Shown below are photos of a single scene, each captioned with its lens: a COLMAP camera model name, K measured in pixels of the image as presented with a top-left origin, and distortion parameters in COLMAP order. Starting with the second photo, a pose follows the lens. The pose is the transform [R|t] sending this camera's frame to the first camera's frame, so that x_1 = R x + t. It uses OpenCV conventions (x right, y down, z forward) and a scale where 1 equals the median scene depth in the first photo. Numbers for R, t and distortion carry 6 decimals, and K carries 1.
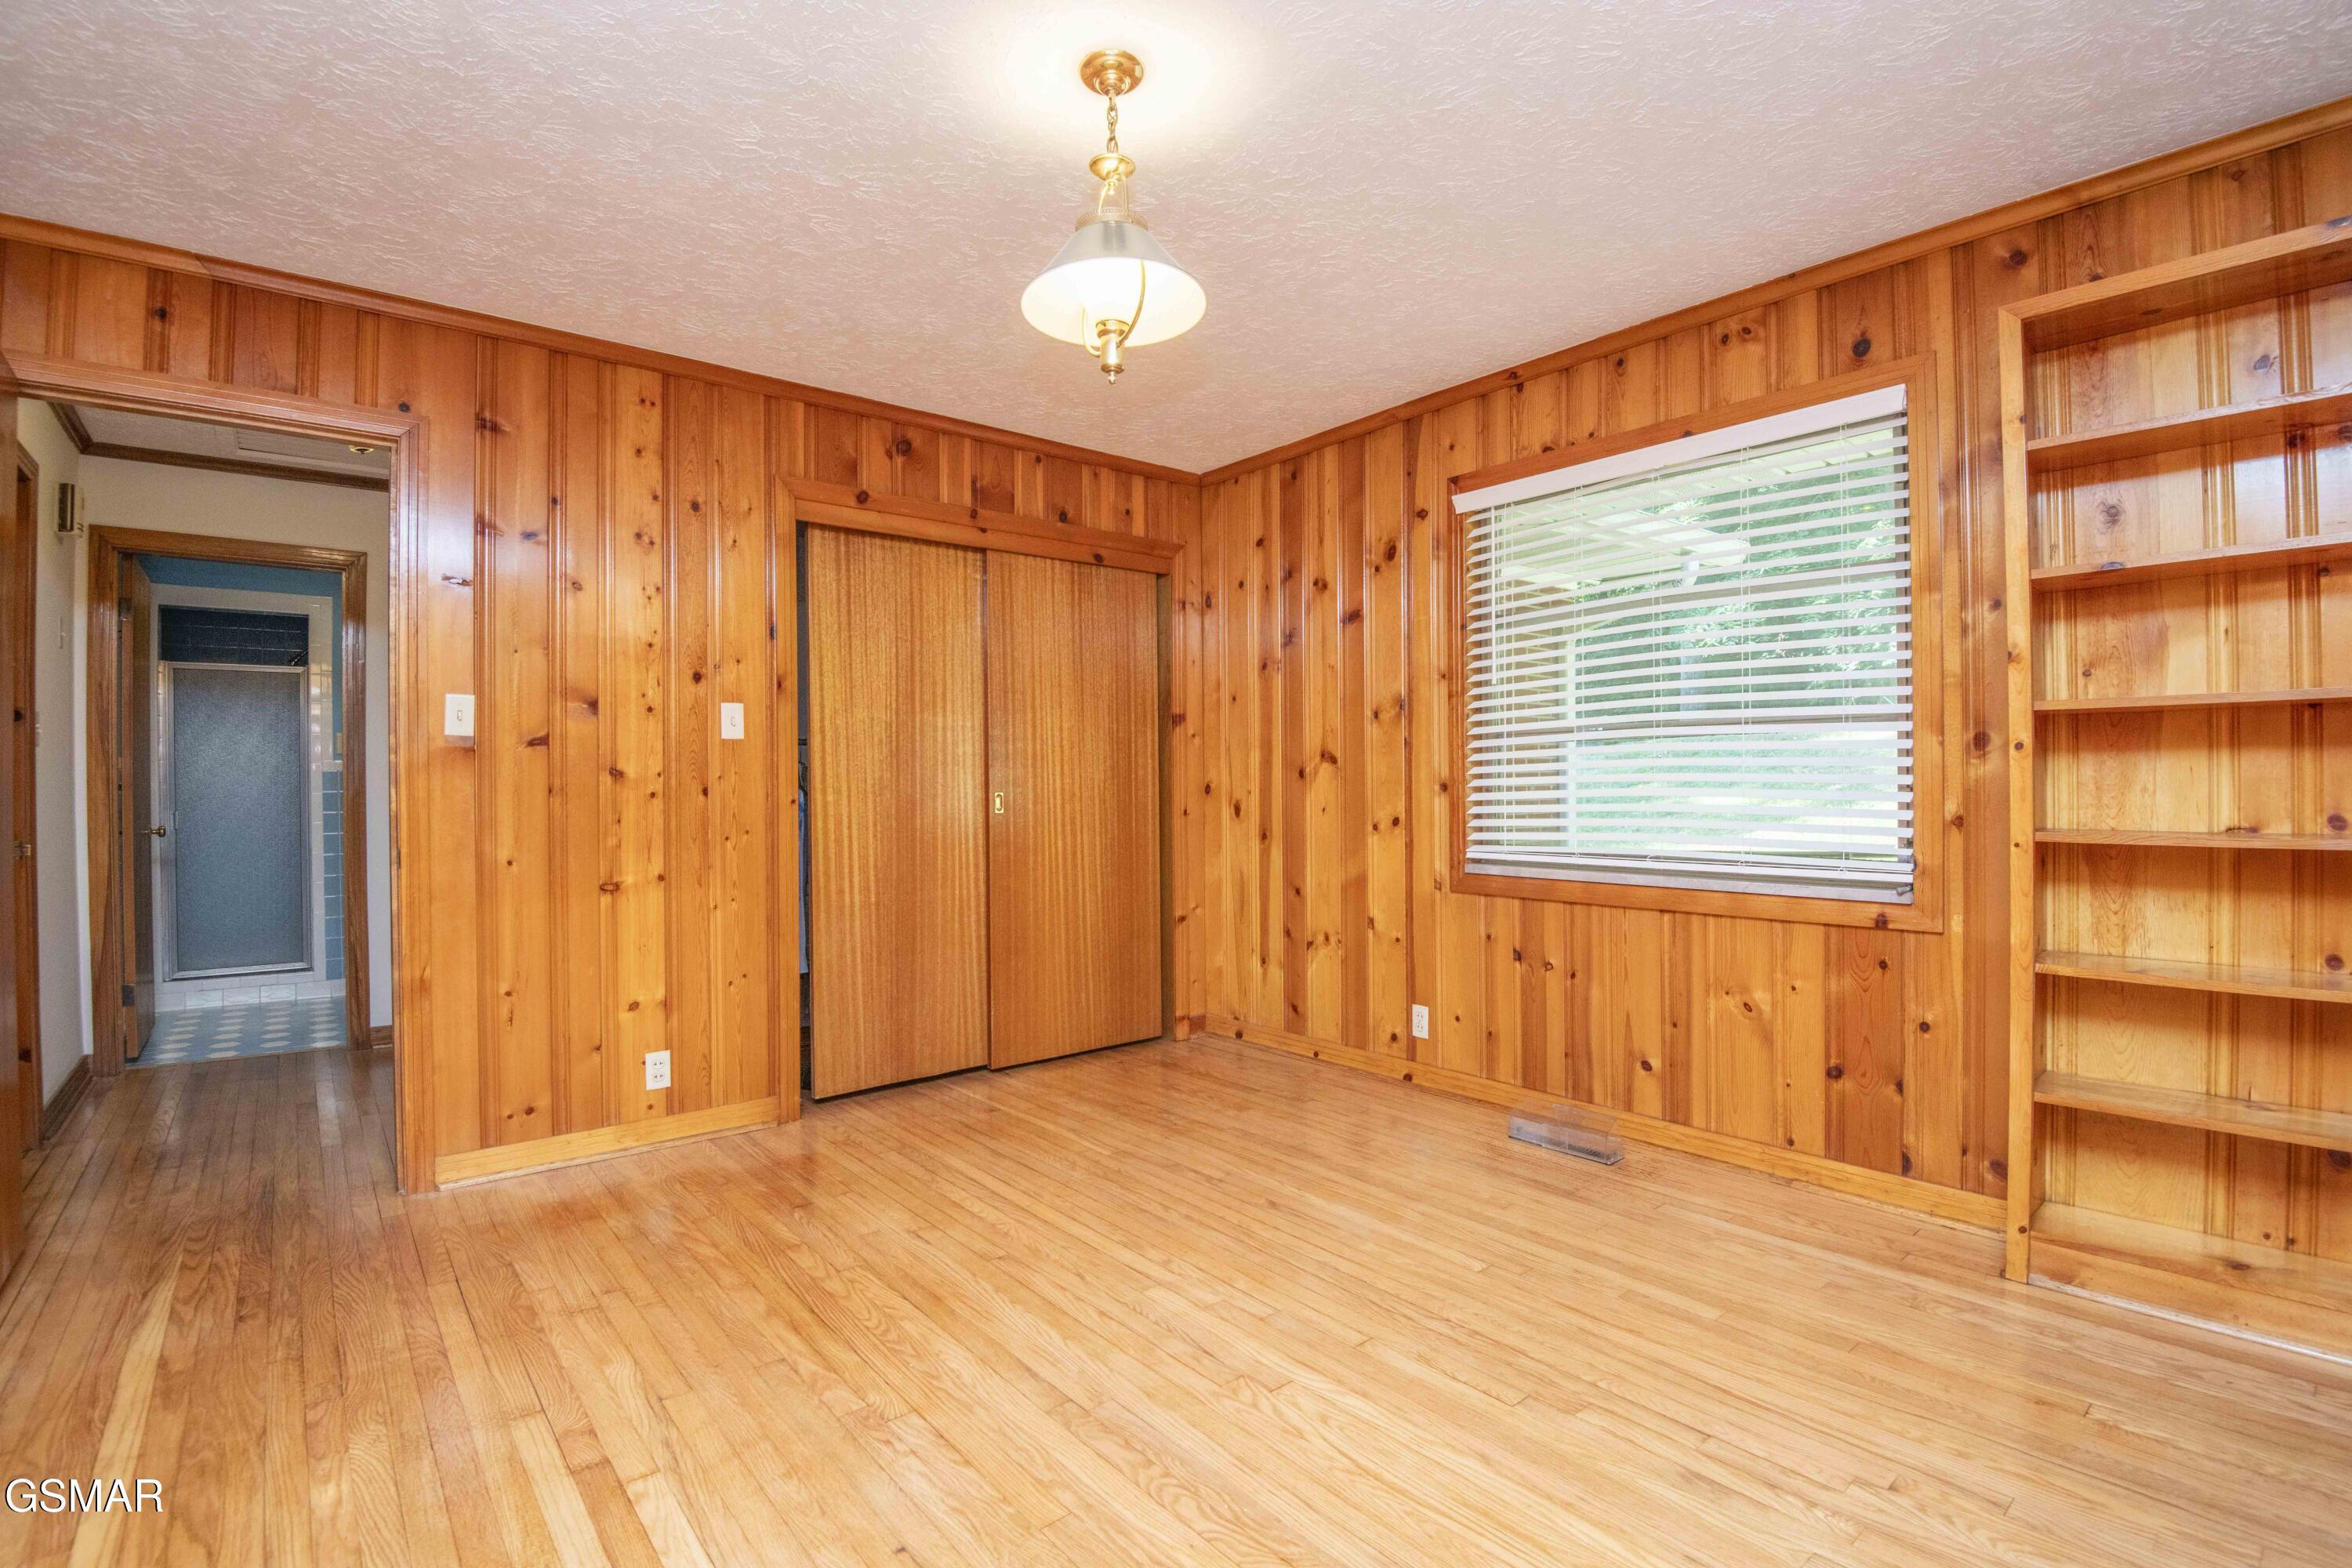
lens RADIAL K [[1089.5, 0, 1184.6], [0, 1089.5, 782.9], [0, 0, 1]] dist [-0.008867, -0.018328]
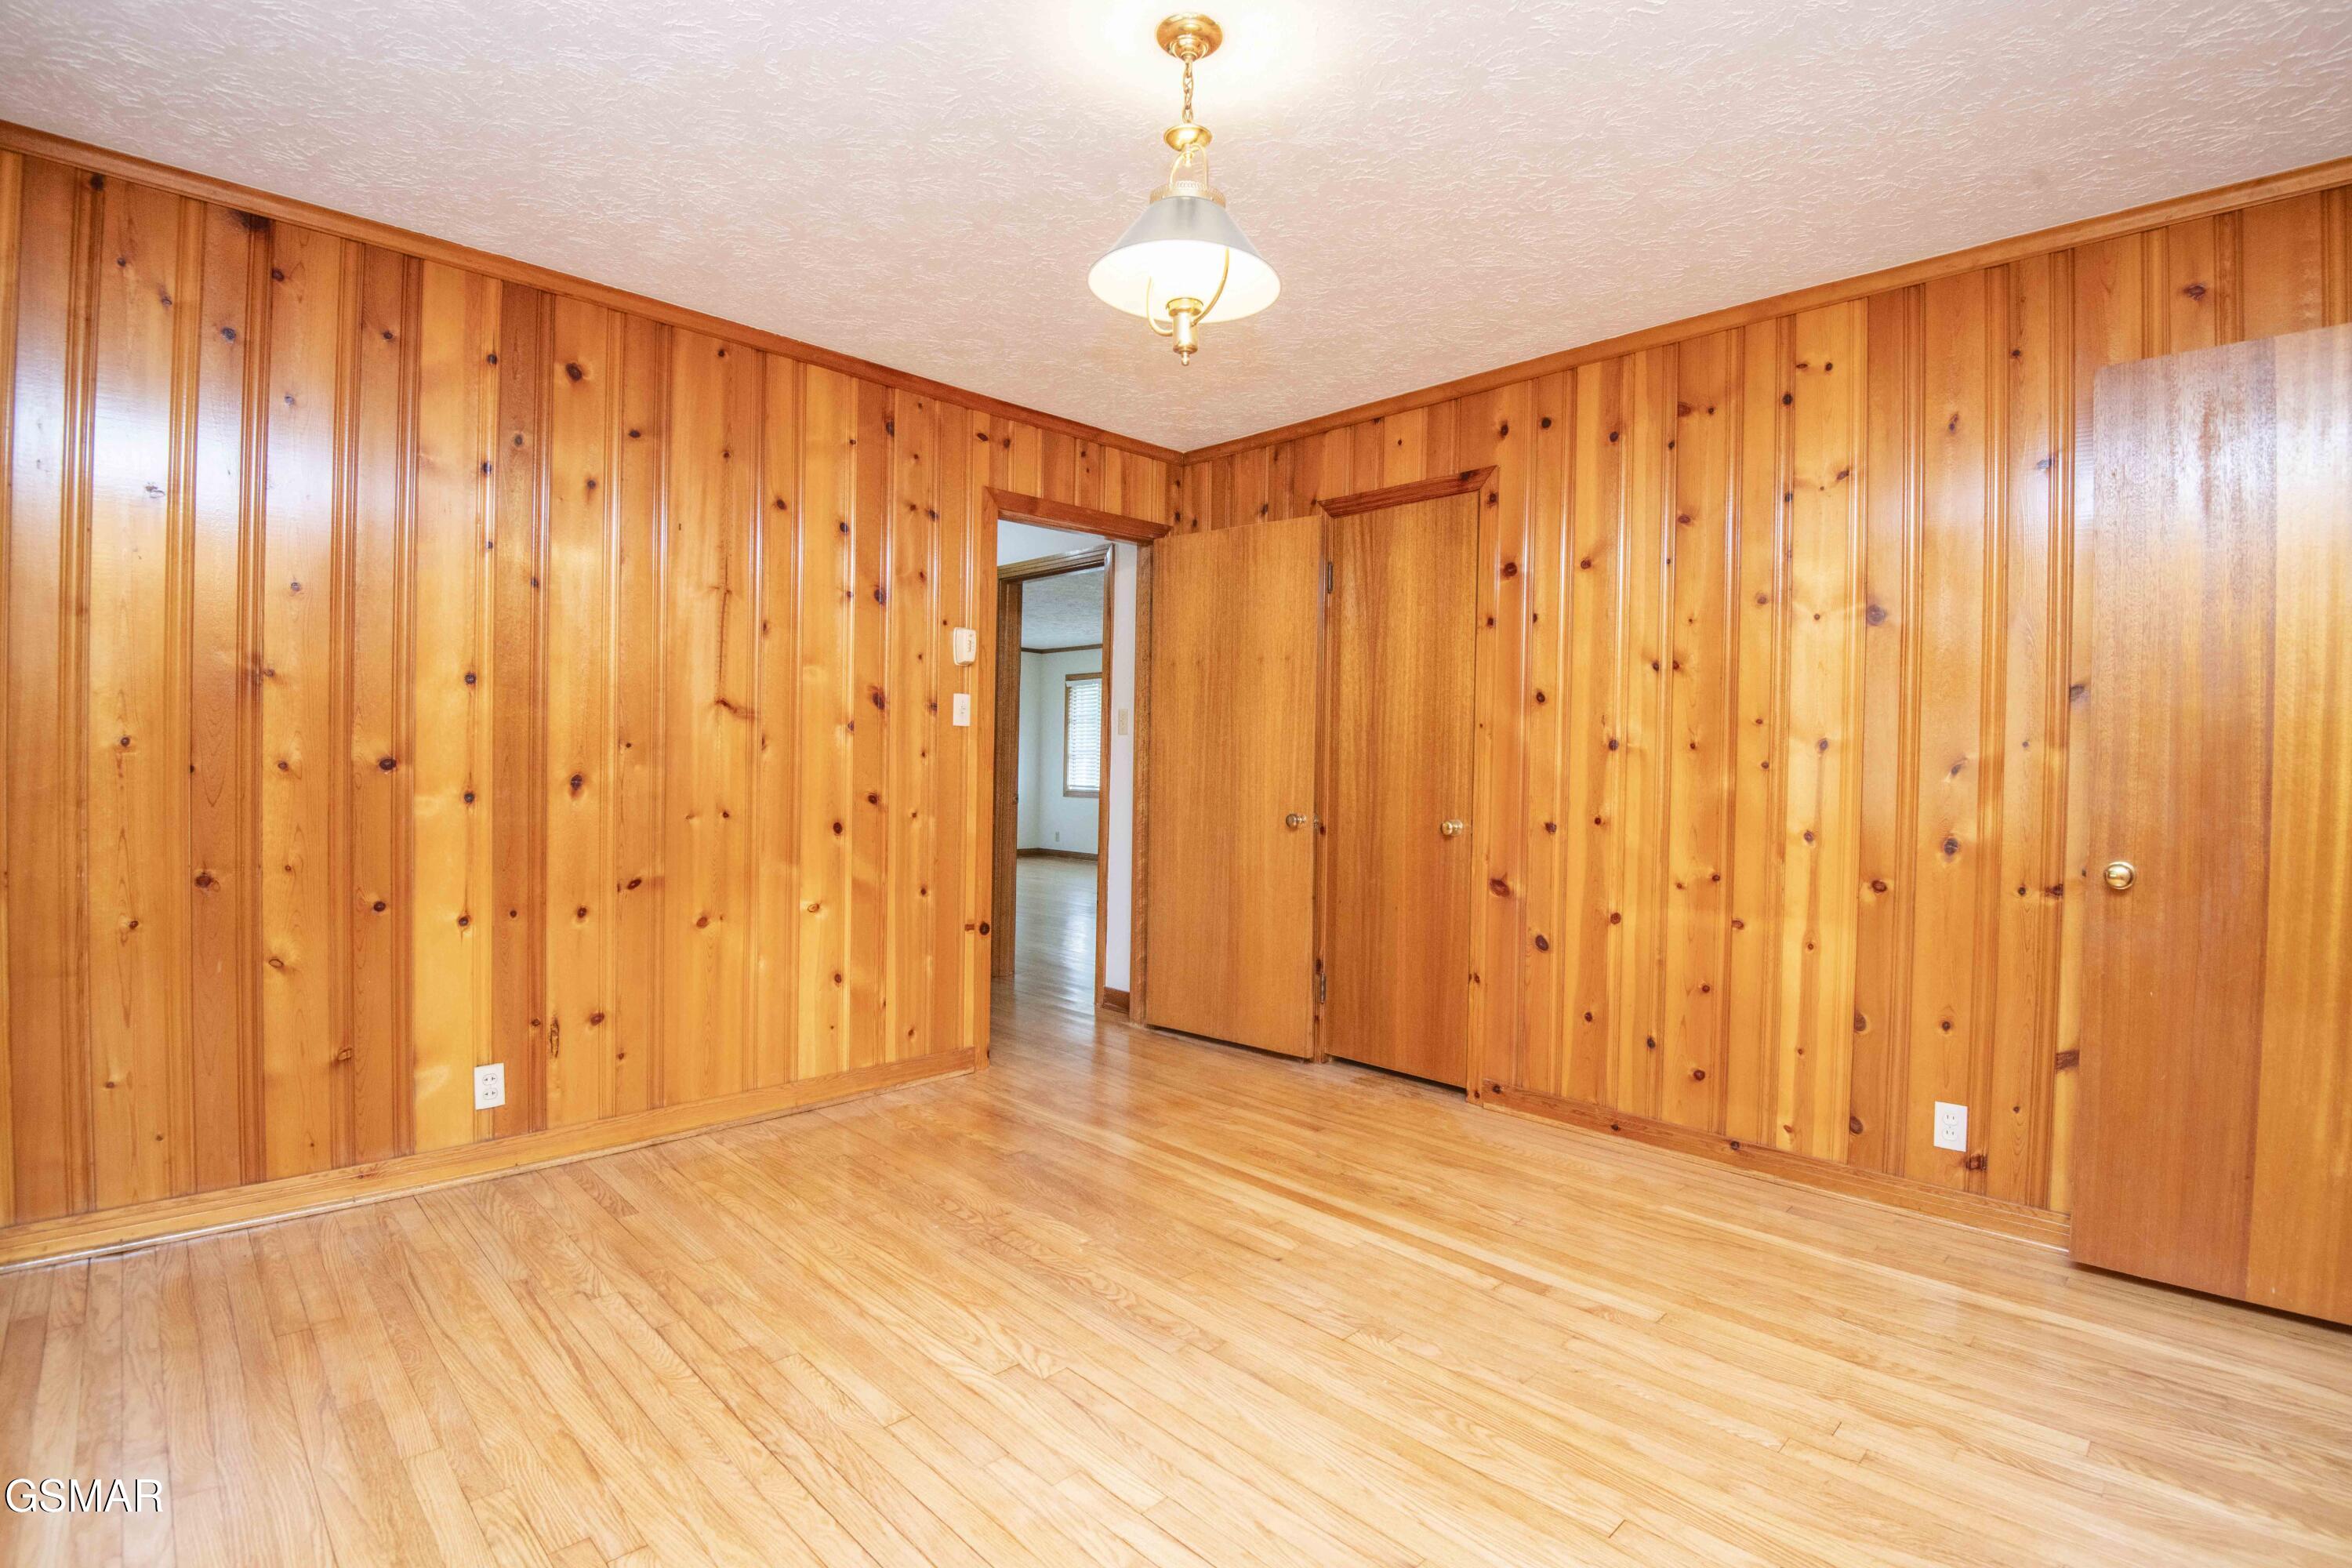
lens RADIAL K [[1089.5, 0, 1184.6], [0, 1089.5, 782.9], [0, 0, 1]] dist [-0.008867, -0.018328]
pose [[-0.996179, -0.006423, -0.087103, 0.015023], [-0.007940, 0.999823, 0.017085, -0.013164], [0.086978, 0.017711, -0.996053, 1.966605]]
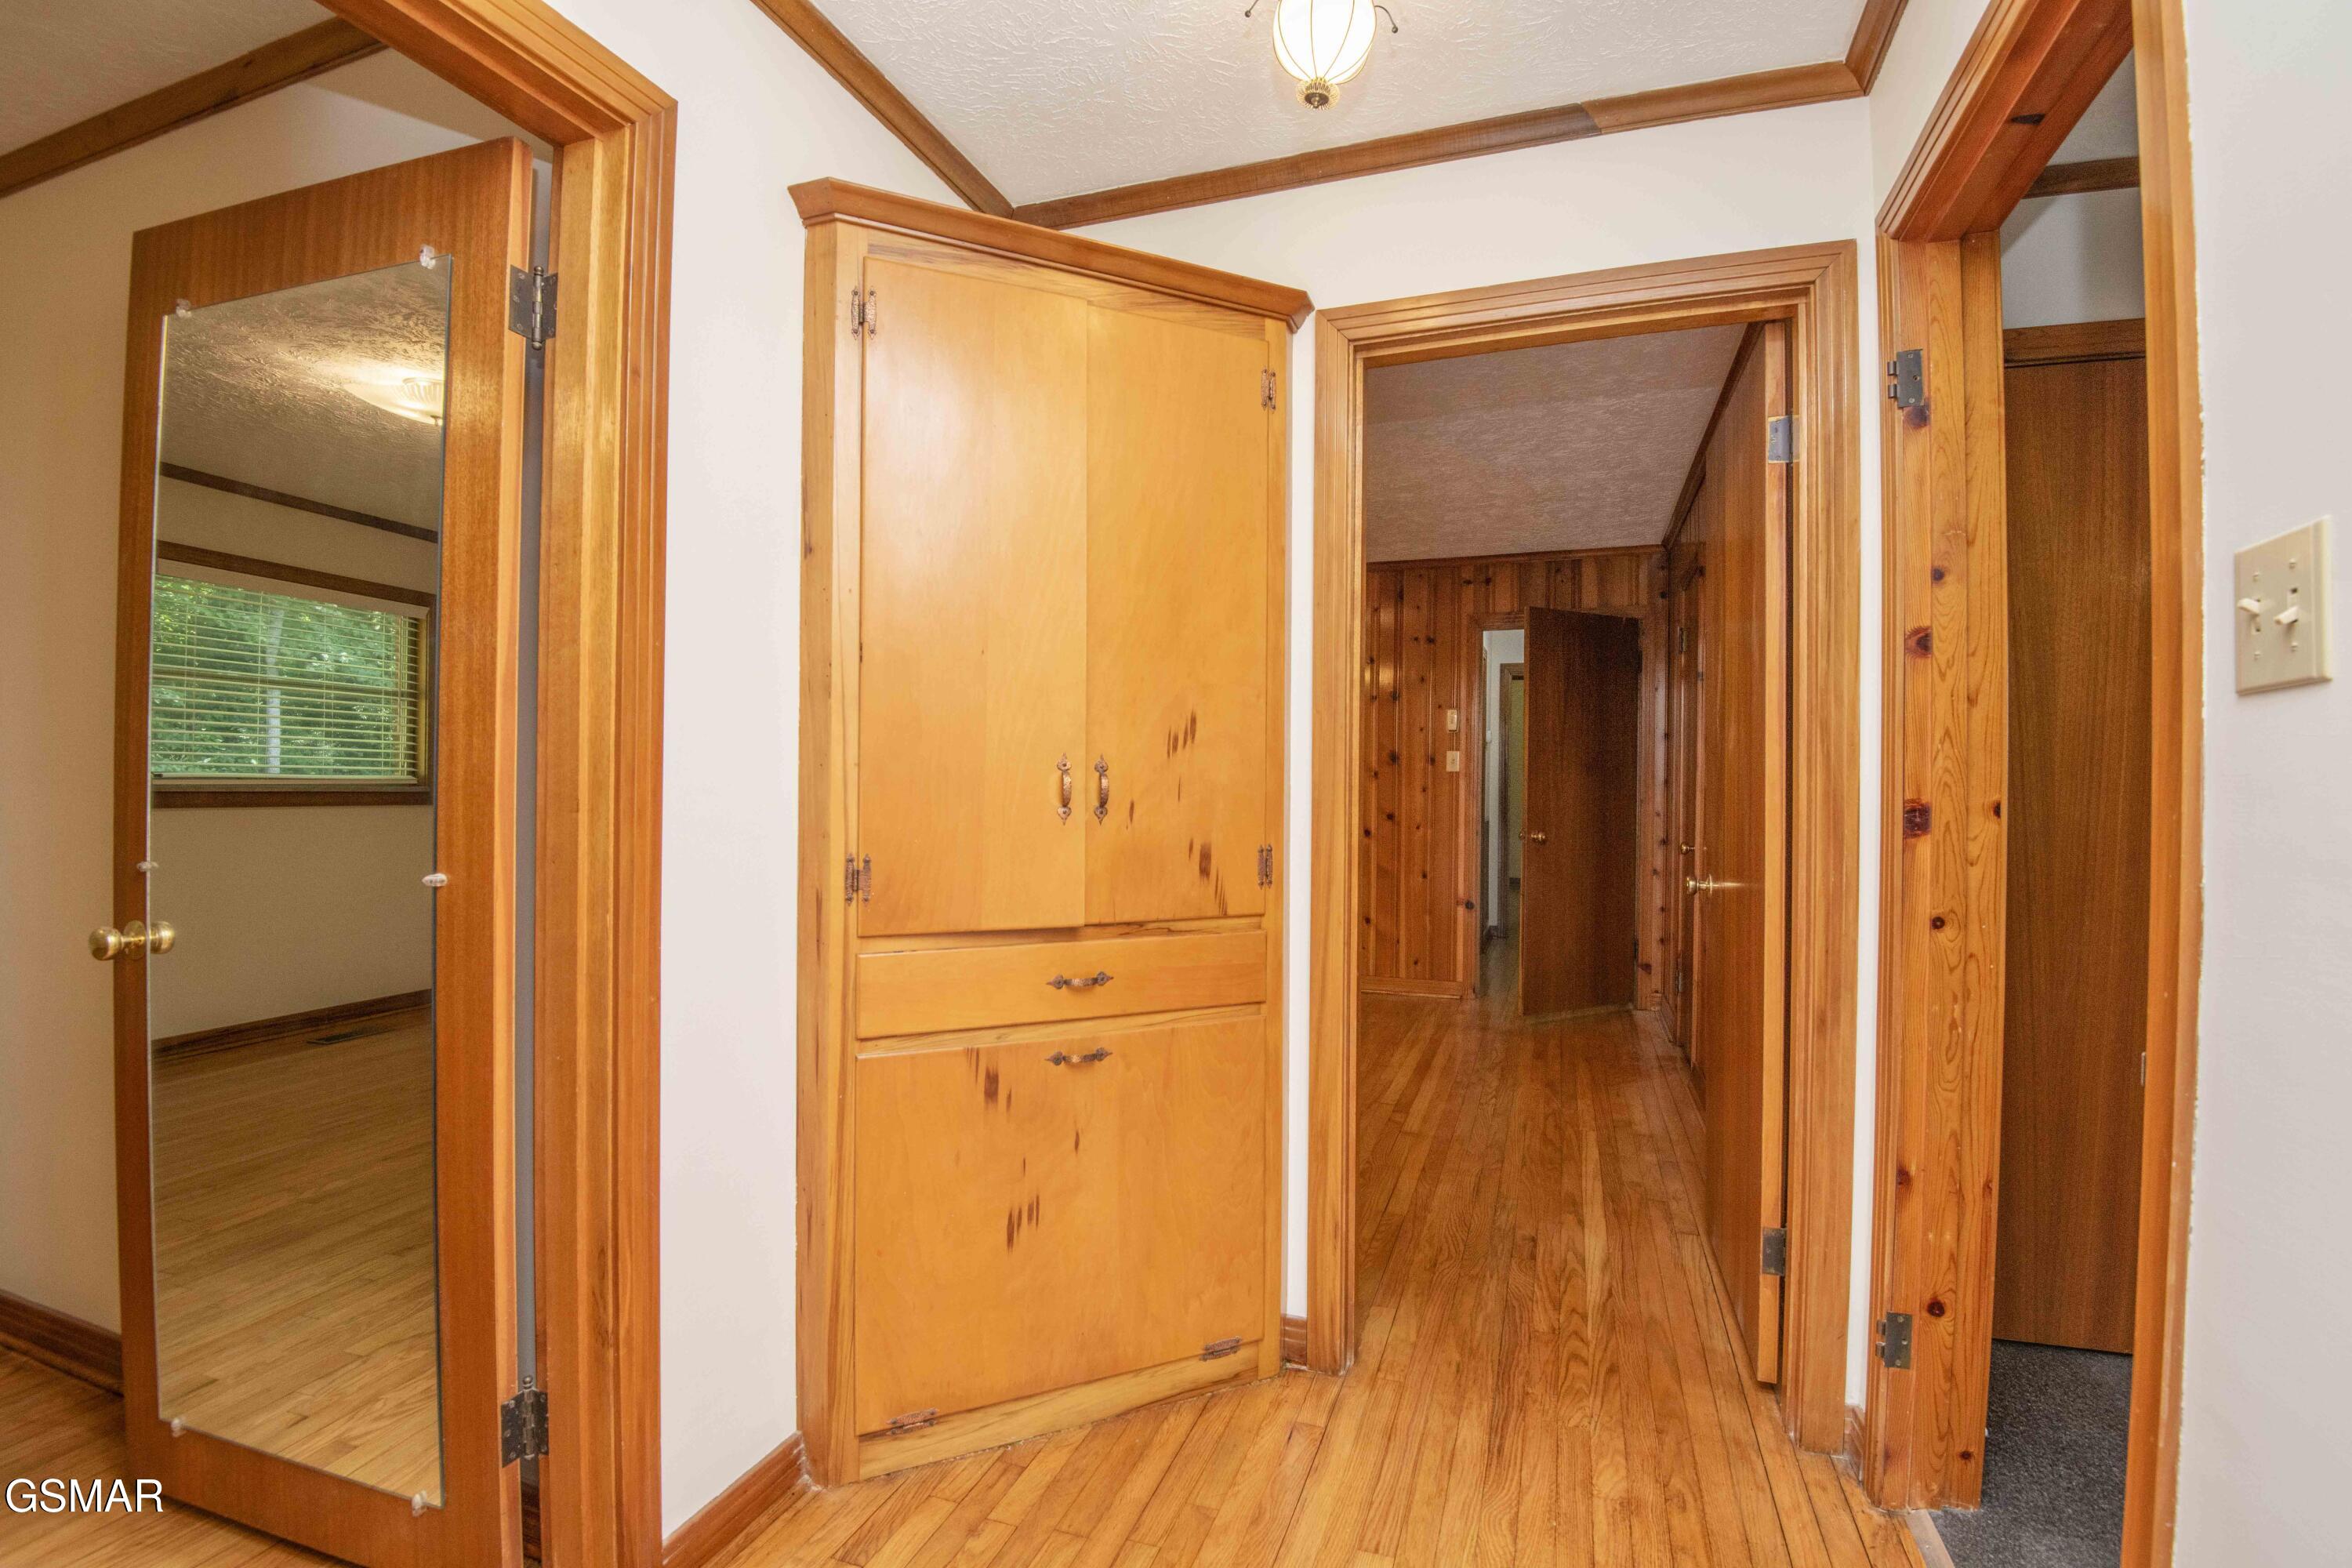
lens RADIAL K [[1089.5, 0, 1184.6], [0, 1089.5, 782.9], [0, 0, 1]] dist [-0.008867, -0.018328]
pose [[-0.519774, 0.003388, 0.854297, -1.925392], [-0.004115, 0.999971, -0.006469, -0.024374], [-0.854294, -0.006878, -0.519745, 2.190926]]
